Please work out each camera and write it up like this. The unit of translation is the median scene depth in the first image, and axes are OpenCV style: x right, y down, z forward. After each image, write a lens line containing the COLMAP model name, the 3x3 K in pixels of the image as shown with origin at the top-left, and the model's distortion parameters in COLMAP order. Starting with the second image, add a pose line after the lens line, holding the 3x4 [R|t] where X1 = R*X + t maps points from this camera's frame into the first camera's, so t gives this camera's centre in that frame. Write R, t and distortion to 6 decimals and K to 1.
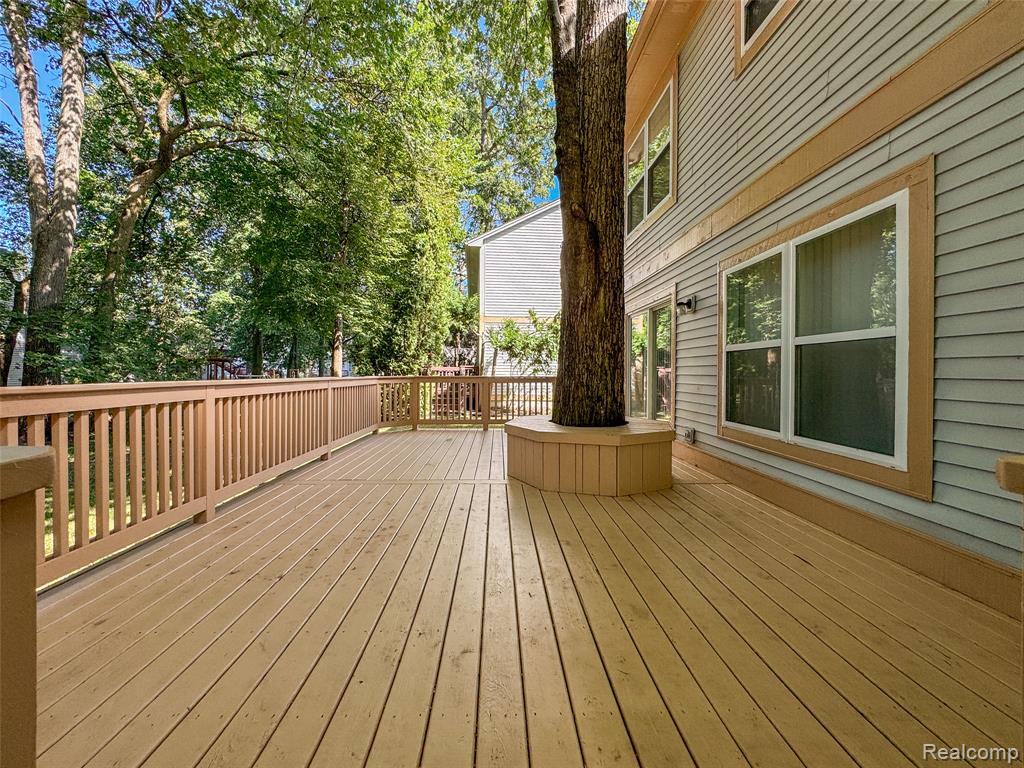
lens RADIAL K [[415.7, 0, 518.5], [0, 415.7, 374.0], [0, 0, 1]] dist [0.002091, -0.000779]
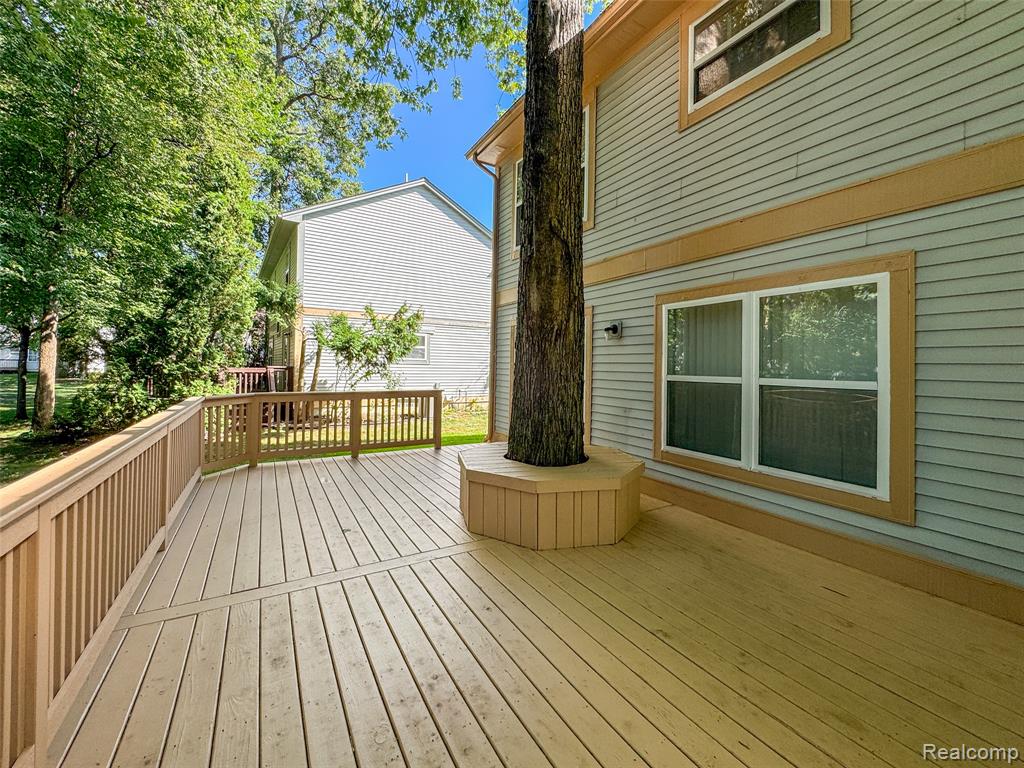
lens RADIAL K [[415.7, 0, 512.8], [0, 415.7, 359.8], [0, 0, 1]] dist [0.002091, -0.000779]
pose [[0.880100, 0.016344, 0.474508, -0.345927], [-0.010320, 0.999830, -0.015298, -0.084112], [-0.474677, 0.008567, 0.880118, 0.239480]]
